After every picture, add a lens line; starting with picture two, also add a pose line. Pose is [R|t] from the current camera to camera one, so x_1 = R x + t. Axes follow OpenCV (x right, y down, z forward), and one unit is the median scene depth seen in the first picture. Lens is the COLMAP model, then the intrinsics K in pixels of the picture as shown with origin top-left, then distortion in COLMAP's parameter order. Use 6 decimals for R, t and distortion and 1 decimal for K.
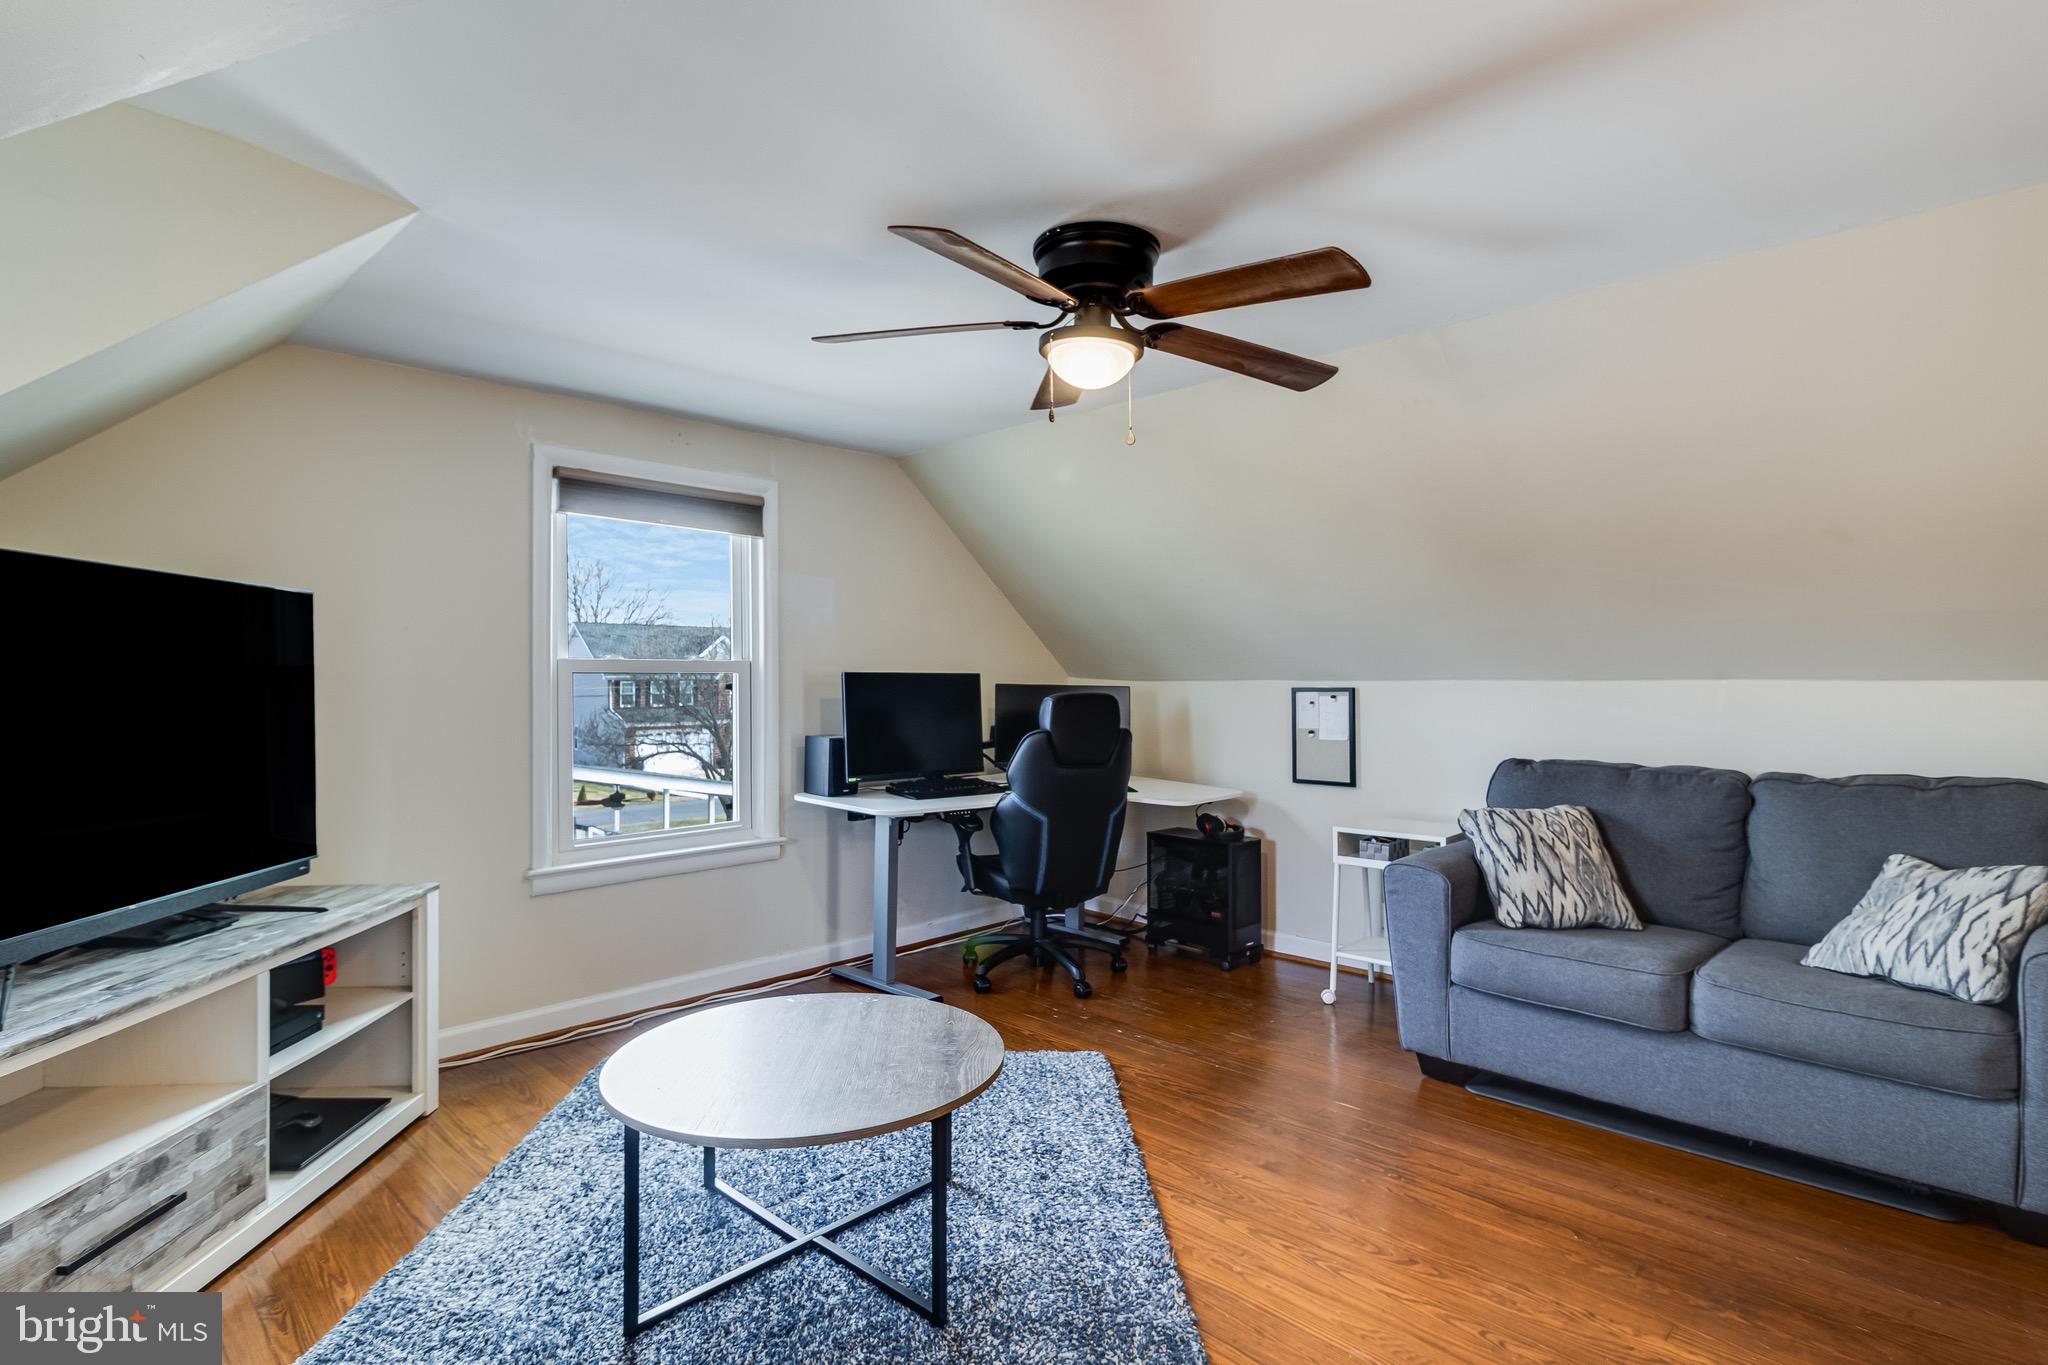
lens RADIAL K [[1022.0, 0, 1015.1], [0, 1022.0, 681.1], [0, 0, 1]] dist [0.003855, -0.001686]
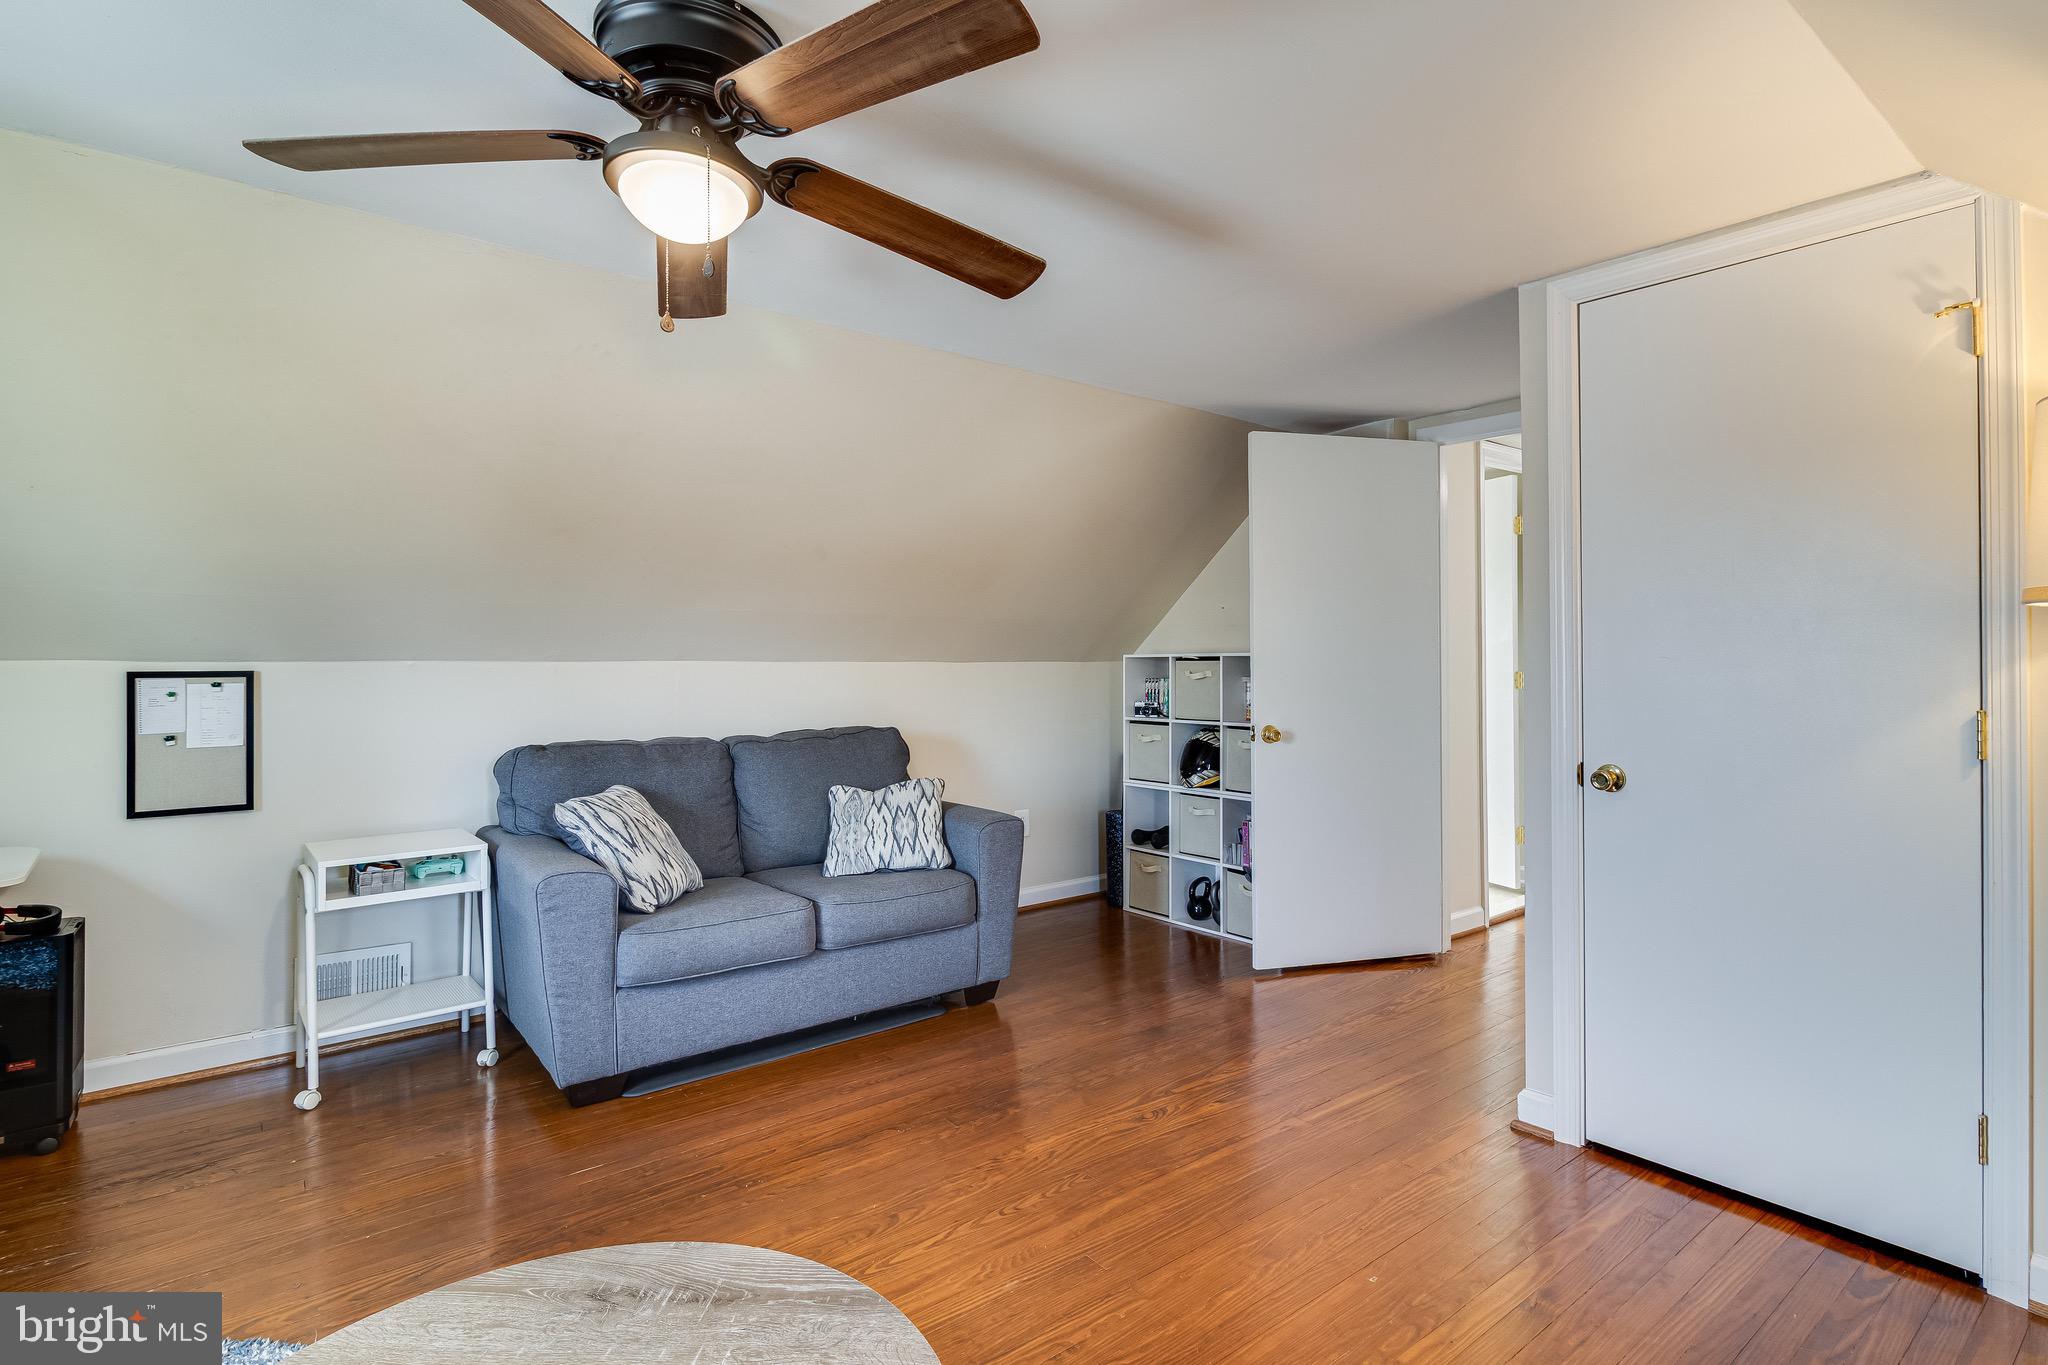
lens RADIAL K [[1022.0, 0, 1021.1], [0, 1022.0, 669.2], [0, 0, 1]] dist [0.003855, -0.001686]
pose [[0.114929, -0.007062, 0.993349, -0.447765], [0.000162, 0.999975, 0.007090, 0.000083], [-0.993374, -0.000654, 0.114927, 0.532455]]
